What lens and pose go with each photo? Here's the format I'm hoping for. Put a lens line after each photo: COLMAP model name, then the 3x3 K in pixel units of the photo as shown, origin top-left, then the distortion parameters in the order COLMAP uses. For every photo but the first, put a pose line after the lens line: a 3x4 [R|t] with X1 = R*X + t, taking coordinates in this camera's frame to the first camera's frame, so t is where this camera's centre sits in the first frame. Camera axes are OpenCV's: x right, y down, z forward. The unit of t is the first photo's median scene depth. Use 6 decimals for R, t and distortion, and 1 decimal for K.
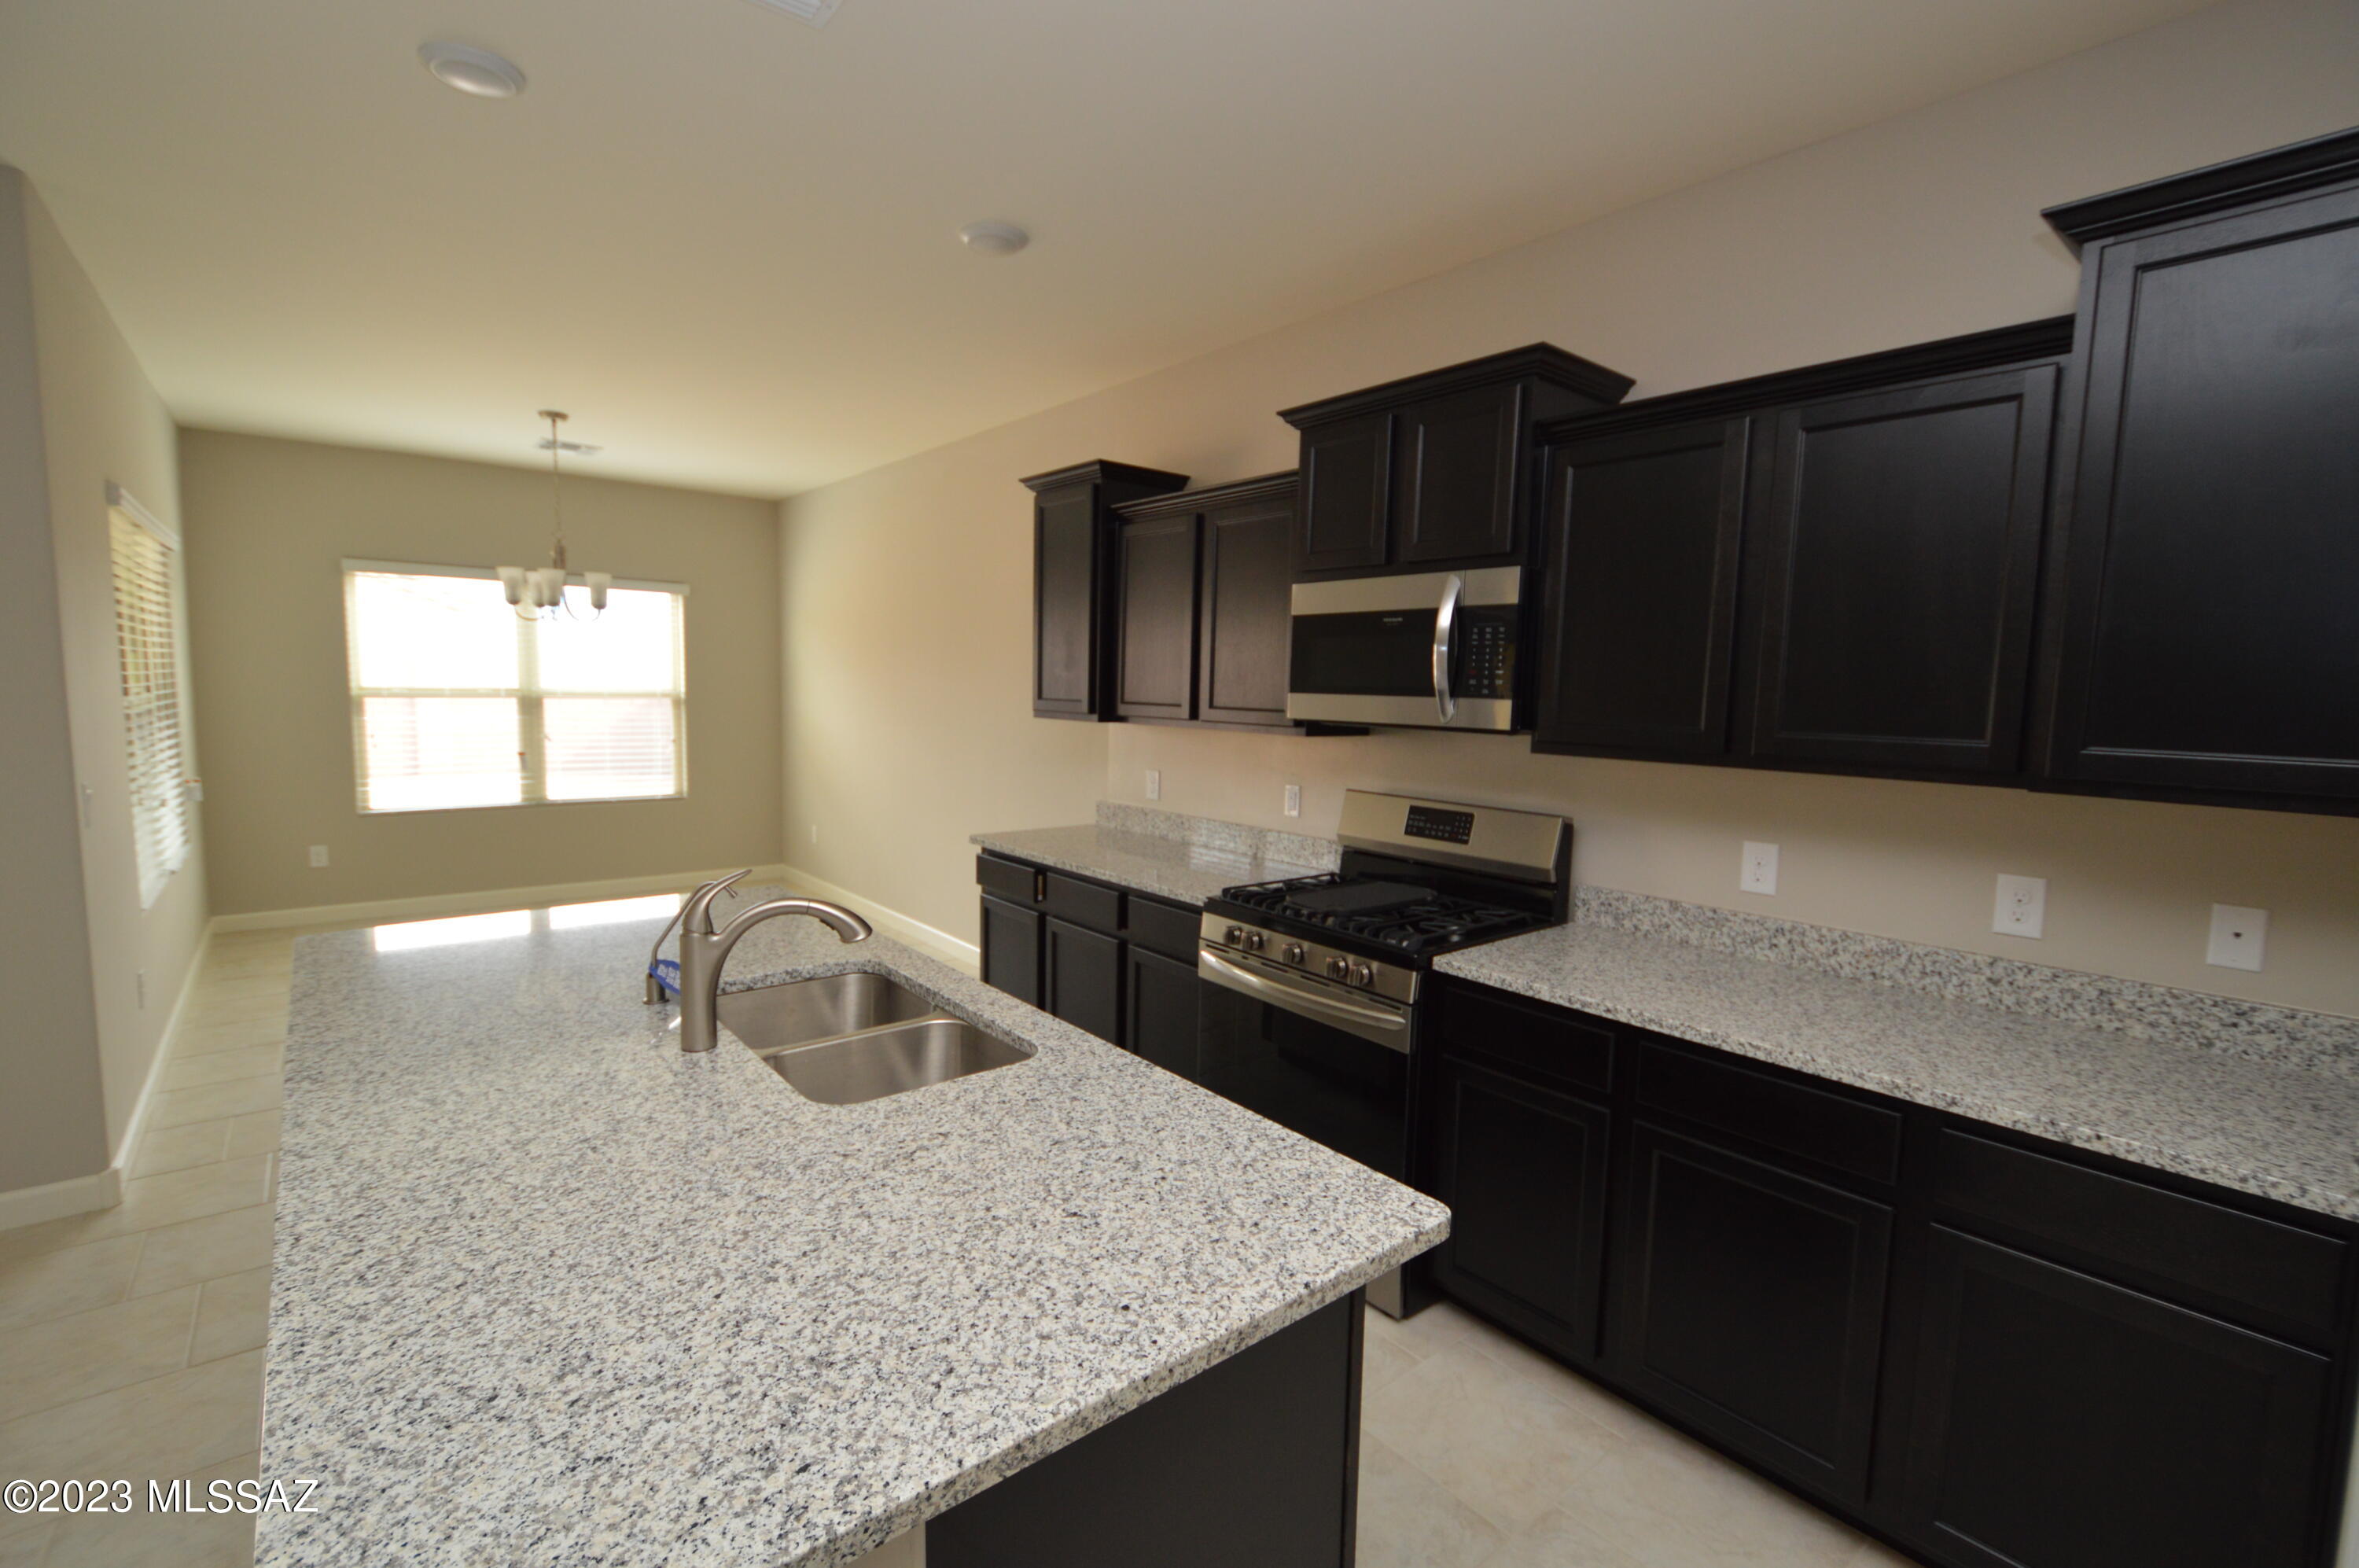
lens RADIAL K [[1034.2, 0, 1176.7], [0, 1034.2, 788.5], [0, 0, 1]] dist [0.016823, -0.013146]
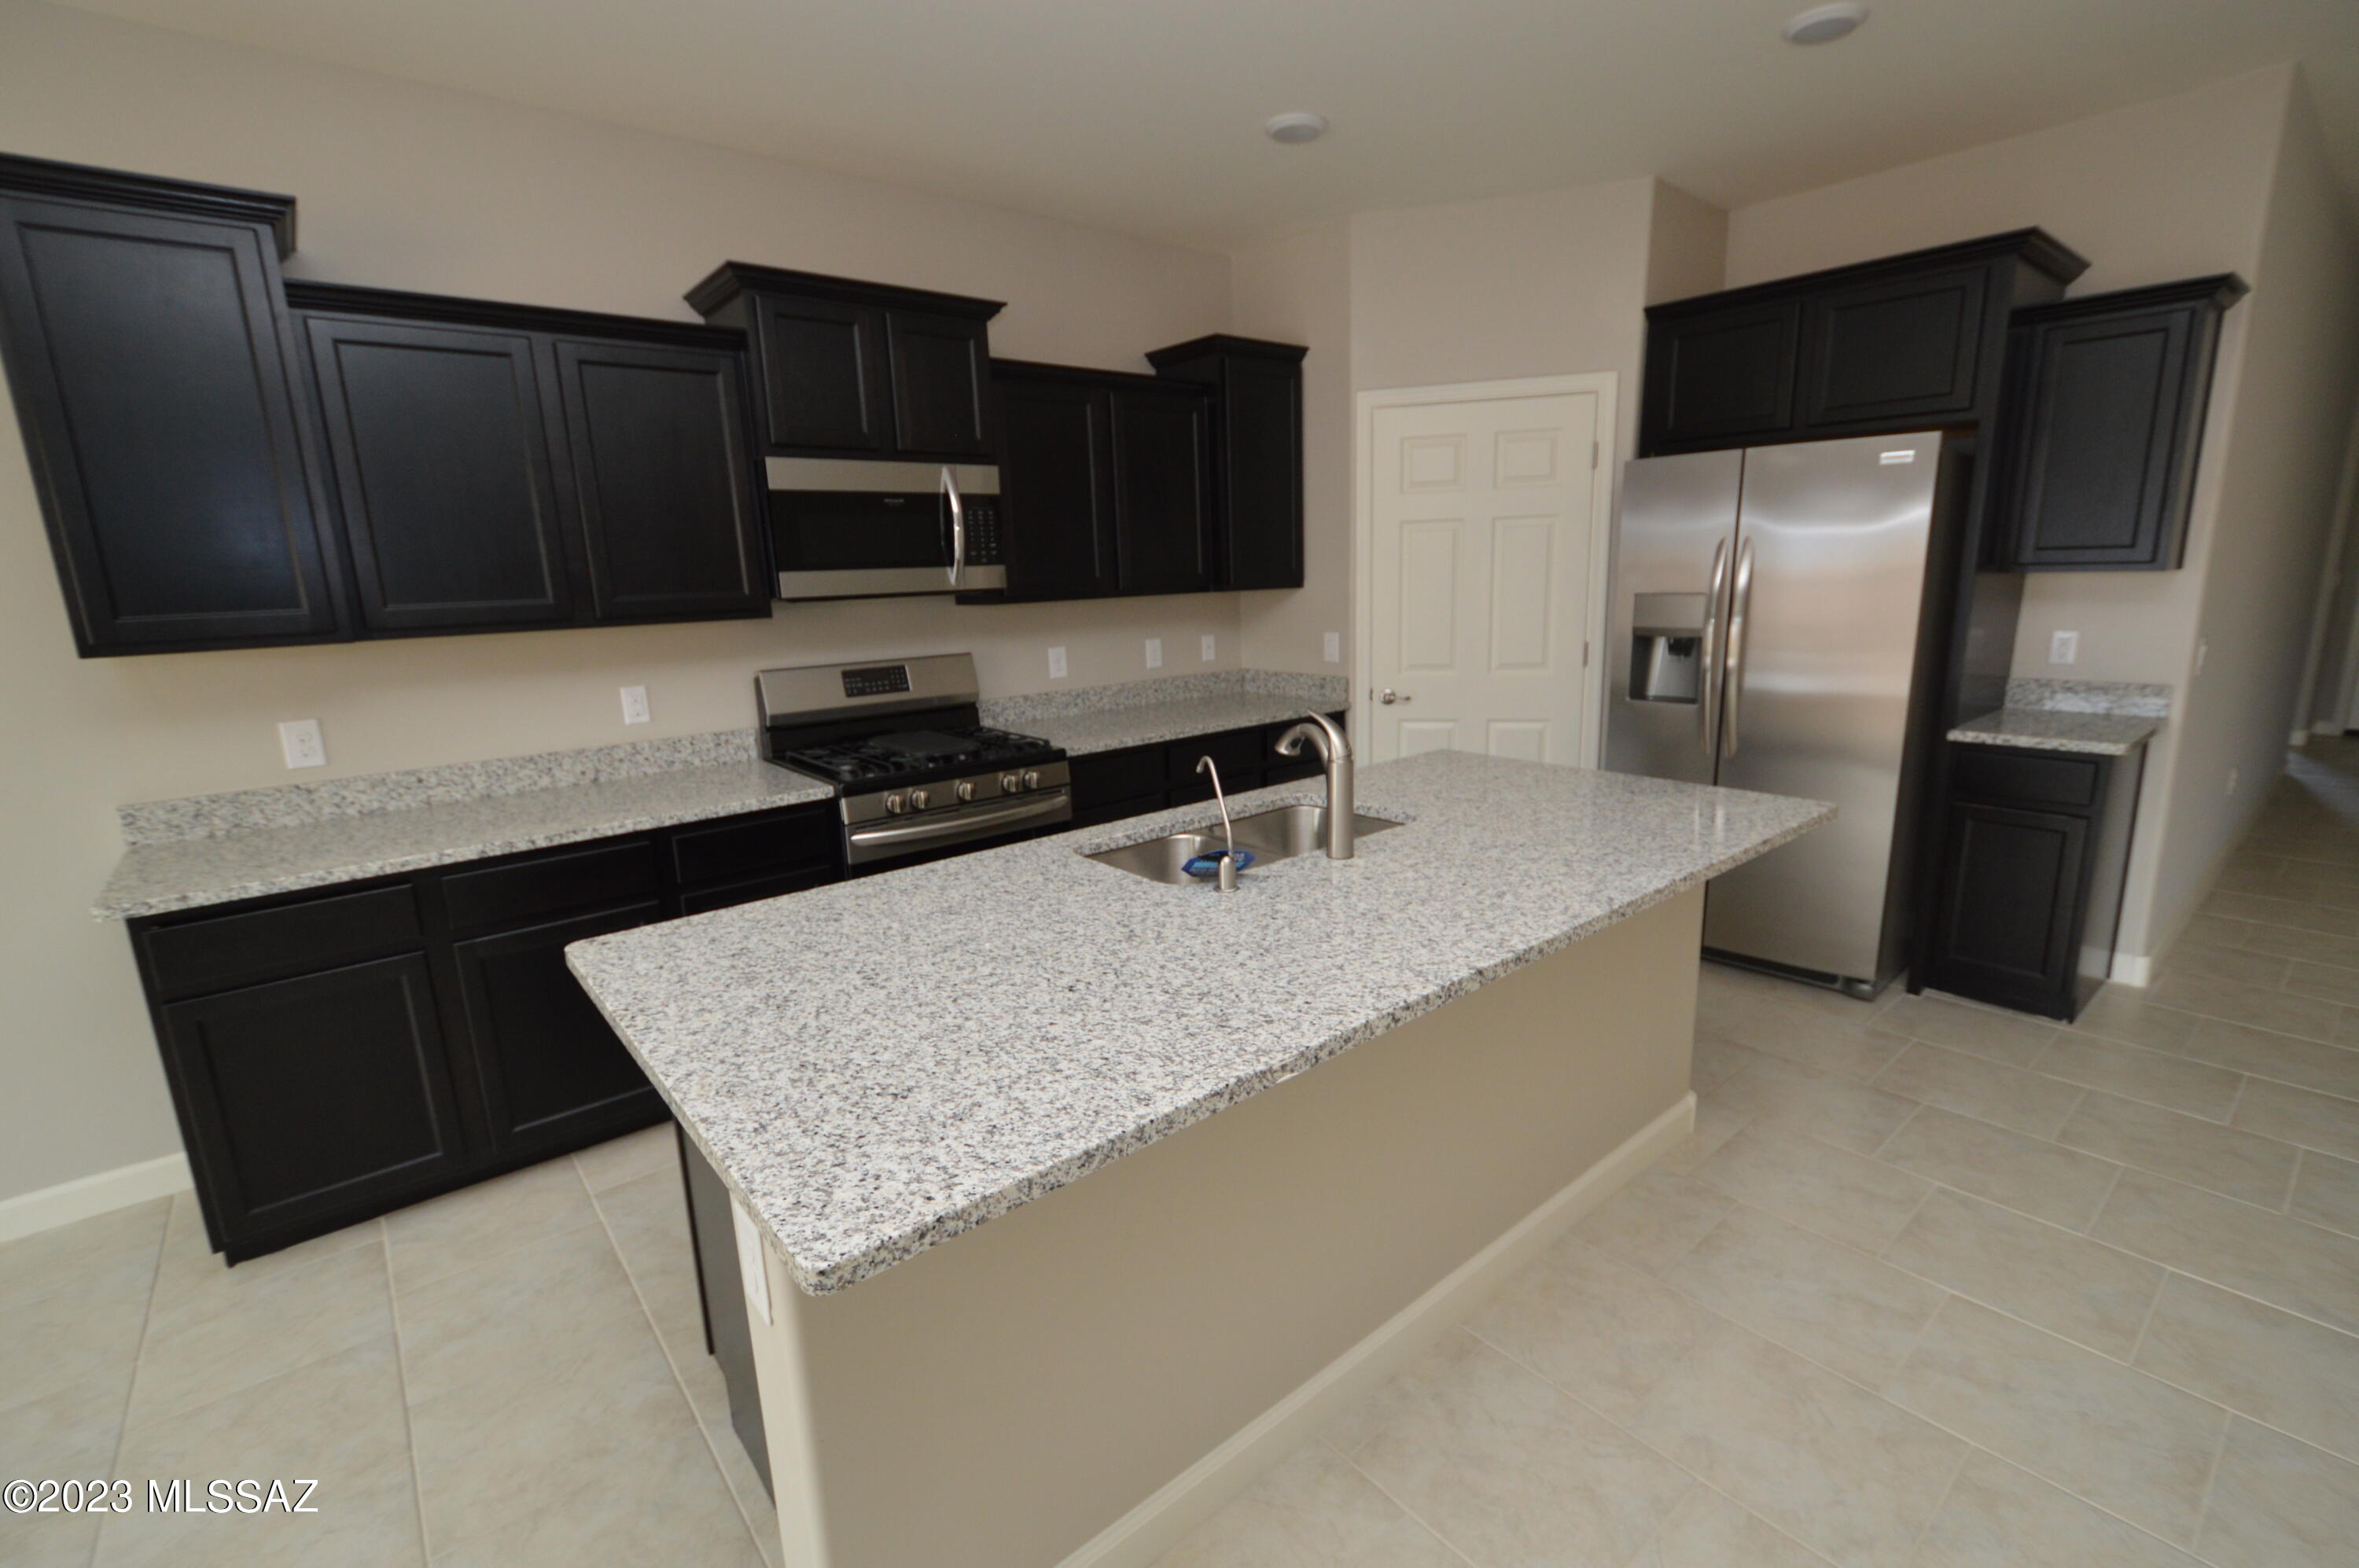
lens RADIAL K [[1034.2, 0, 1176.7], [0, 1034.2, 788.5], [0, 0, 1]] dist [0.016823, -0.013146]
pose [[-0.005753, -0.235900, 0.971760, -0.902195], [0.133471, 0.962900, 0.234540, -0.076631], [-0.991036, 0.131051, 0.025946, 0.640655]]
